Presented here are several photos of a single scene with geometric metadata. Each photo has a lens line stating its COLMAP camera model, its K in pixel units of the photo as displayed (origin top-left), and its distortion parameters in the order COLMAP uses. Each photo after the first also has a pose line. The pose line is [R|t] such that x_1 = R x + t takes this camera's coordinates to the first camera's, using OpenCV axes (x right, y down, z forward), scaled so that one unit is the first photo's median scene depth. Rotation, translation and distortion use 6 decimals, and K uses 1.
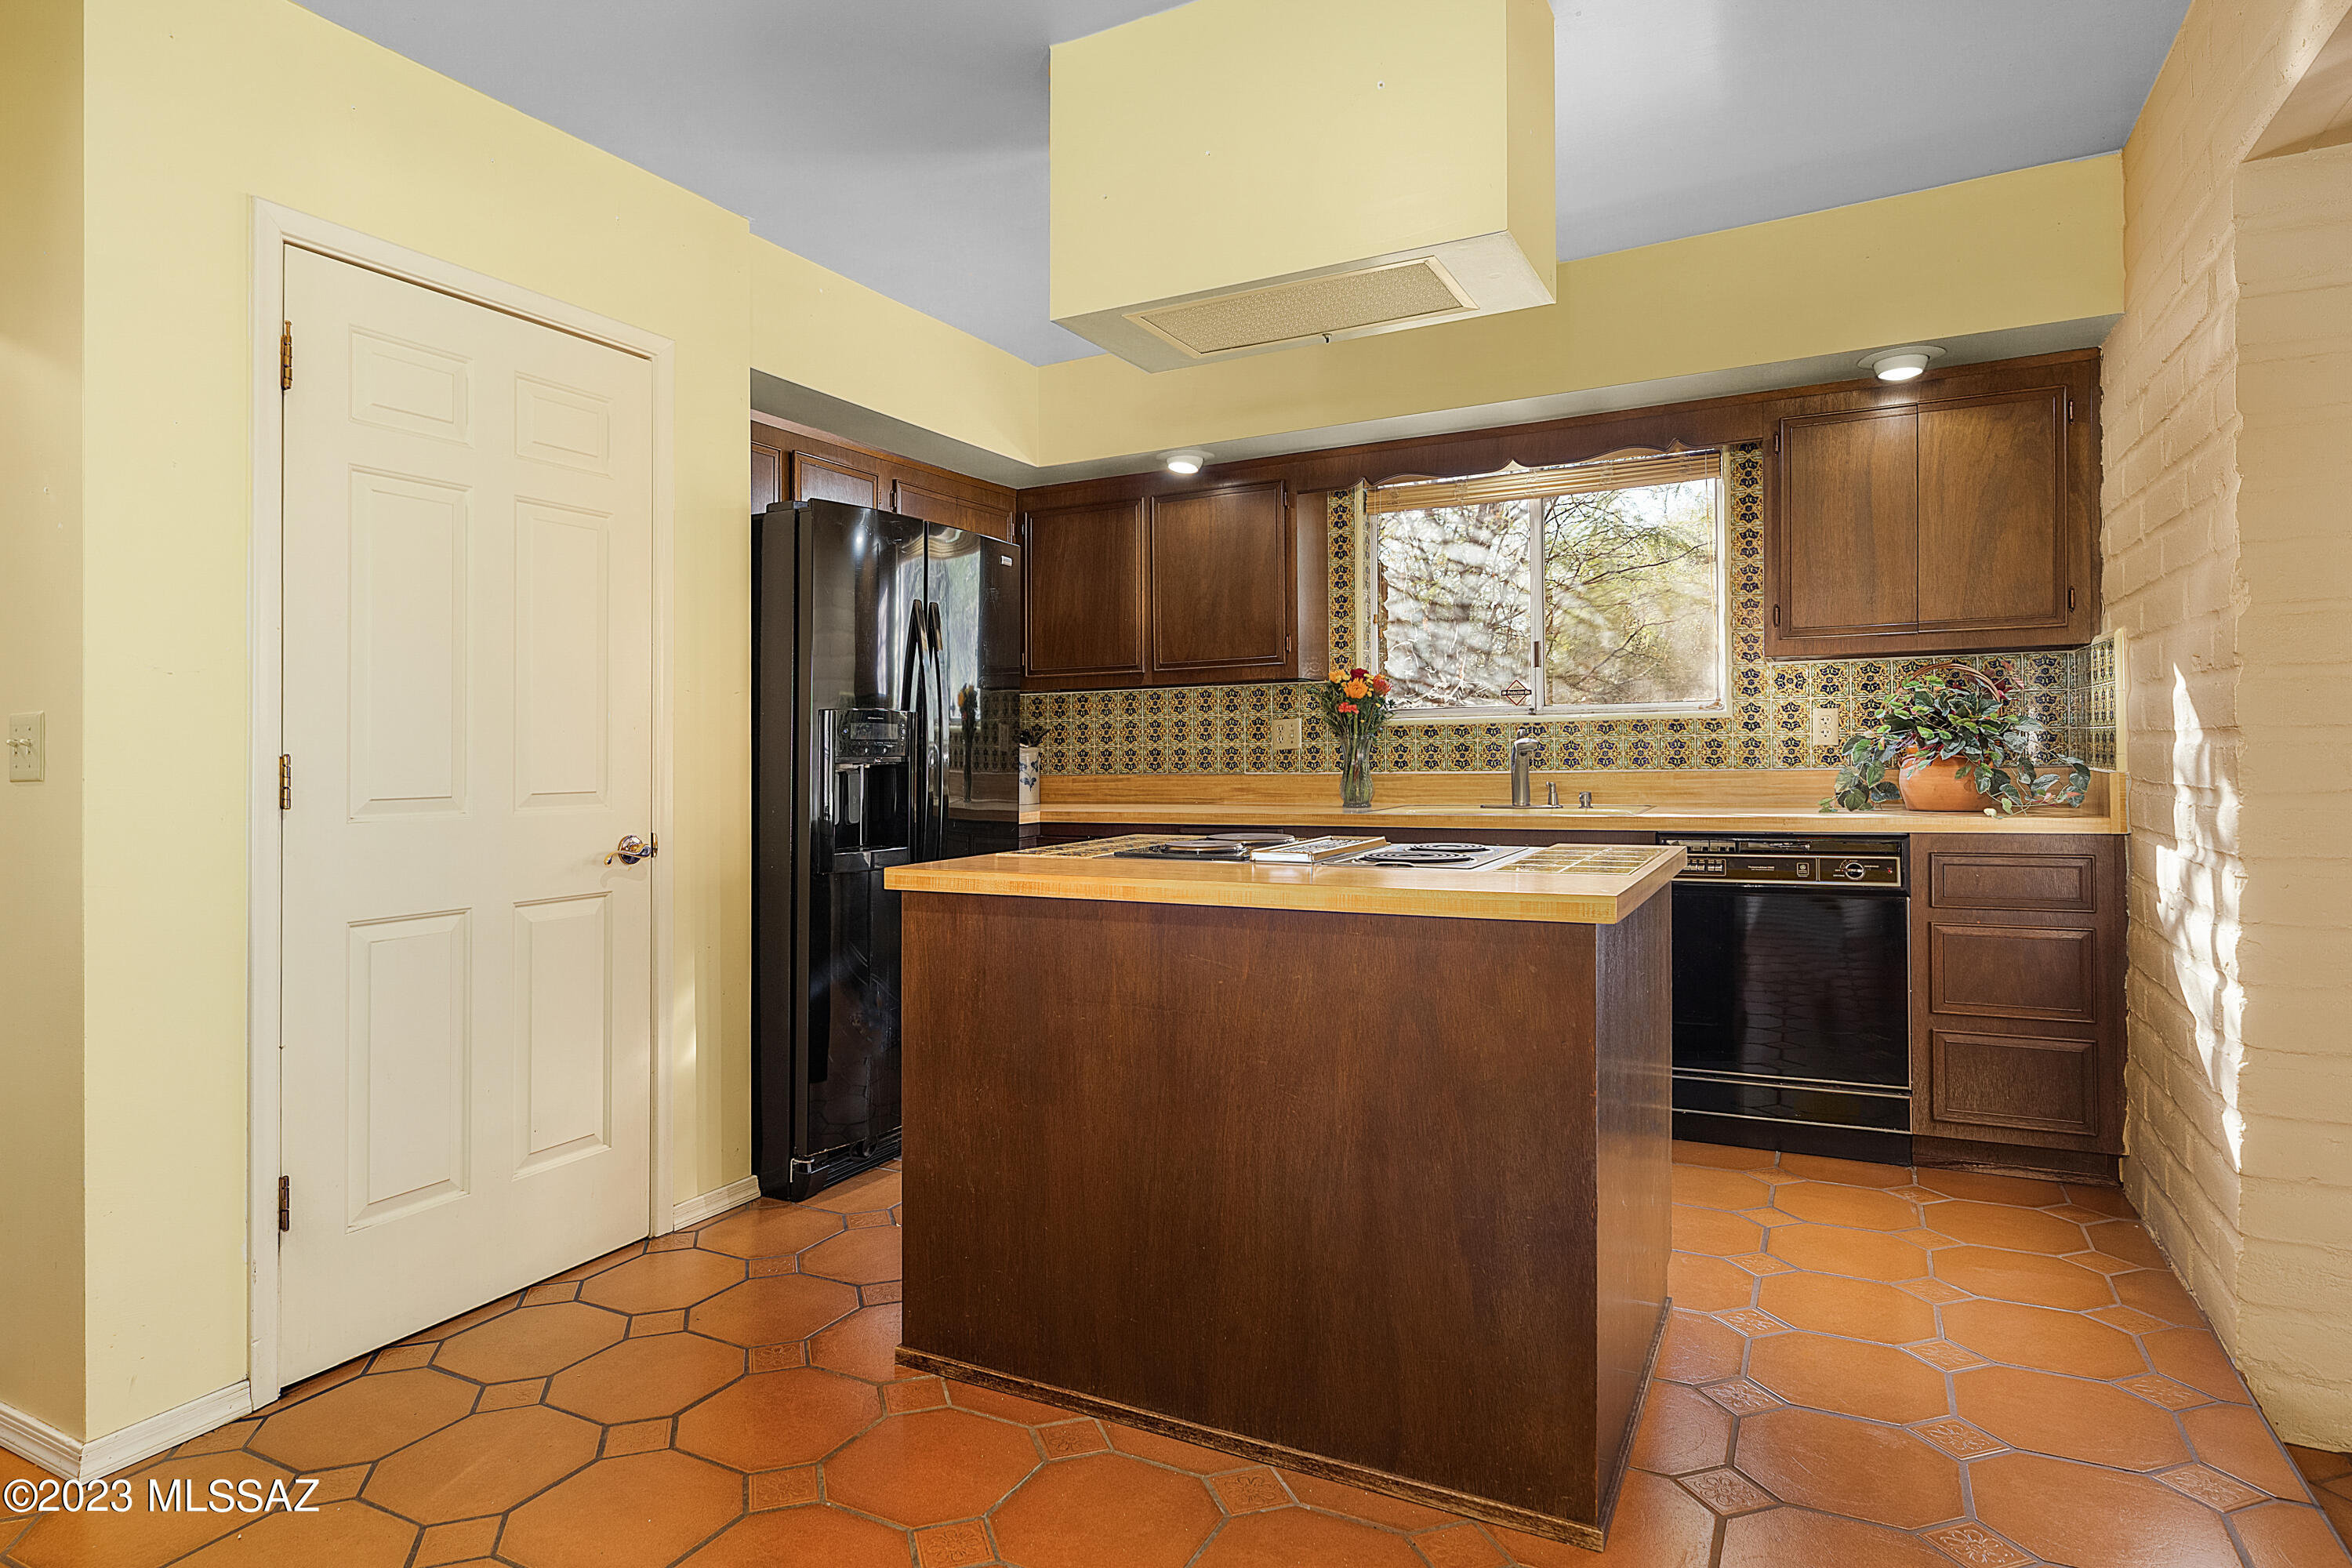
lens RADIAL K [[1300.0, 0, 1172.3], [0, 1300.0, 782.5], [0, 0, 1]] dist [0.022860, 0.000526]
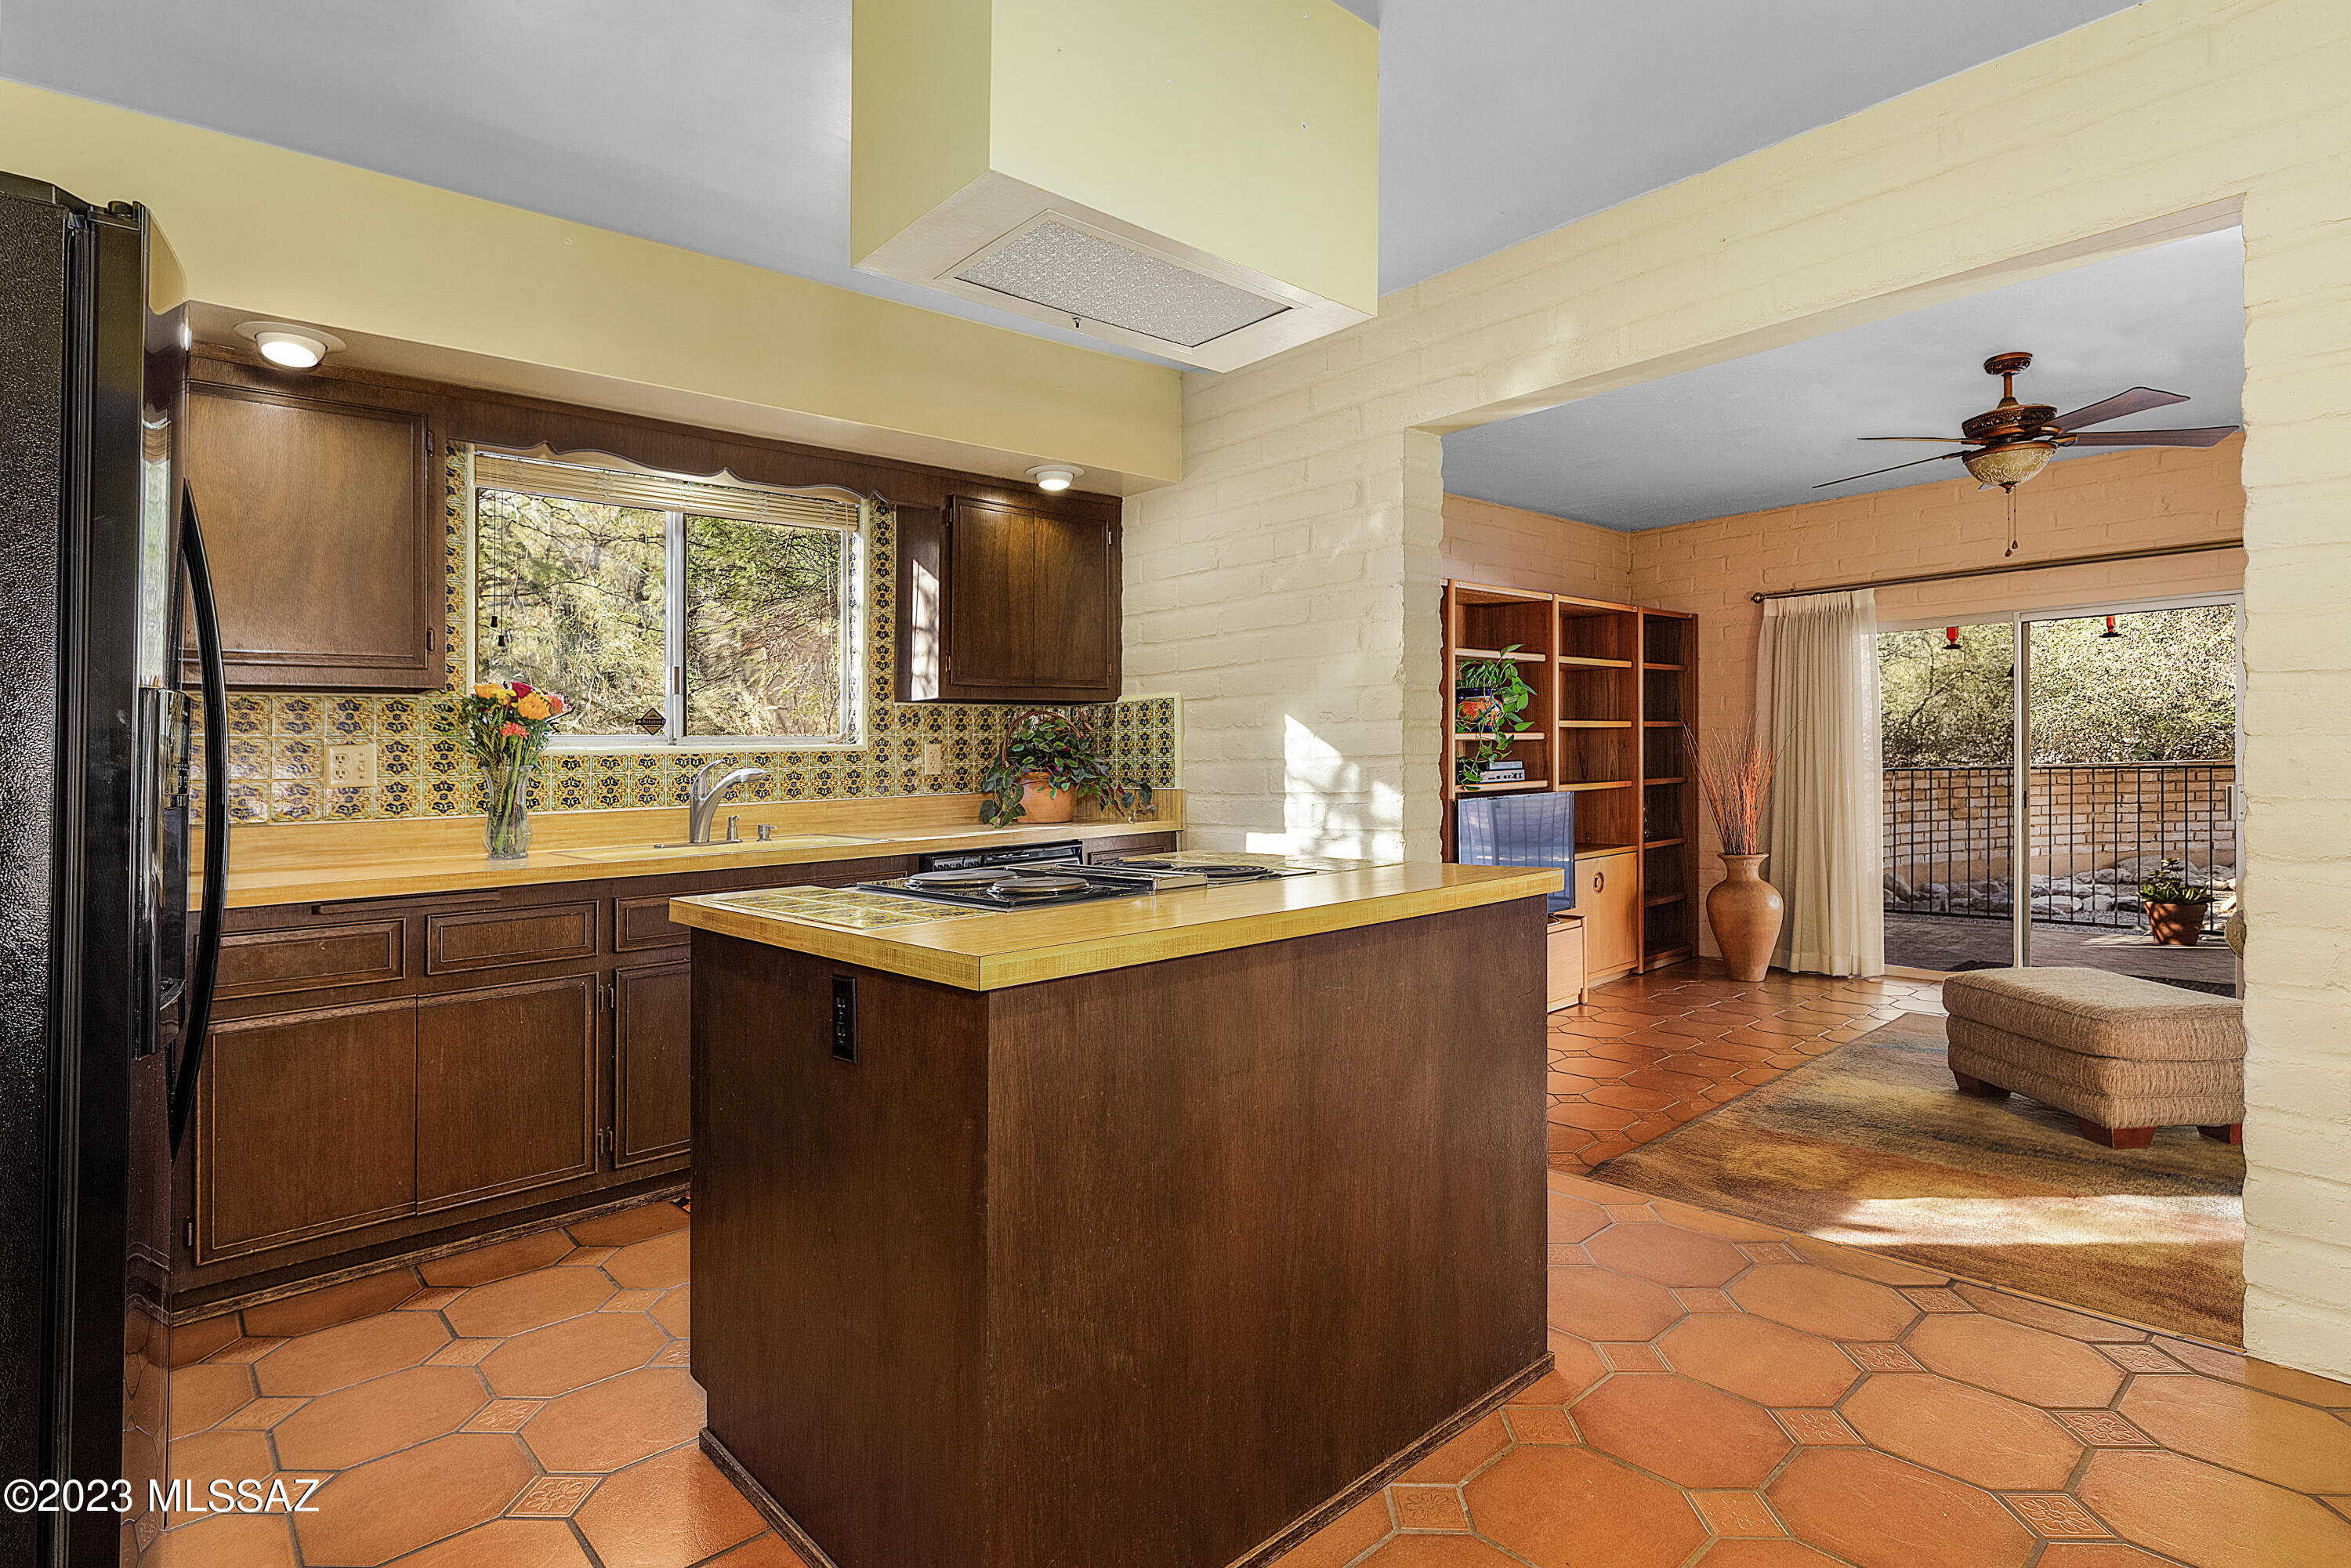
lens RADIAL K [[1160.6, 0, 1160.0], [0, 1160.6, 800.7], [0, 0, 1]] dist [0.005515, -0.000517]
pose [[0.358167, -0.024071, 0.933347, -0.406011], [0.044664, 0.998965, 0.008624, -0.004827], [-0.932588, 0.038599, 0.358872, 0.421487]]
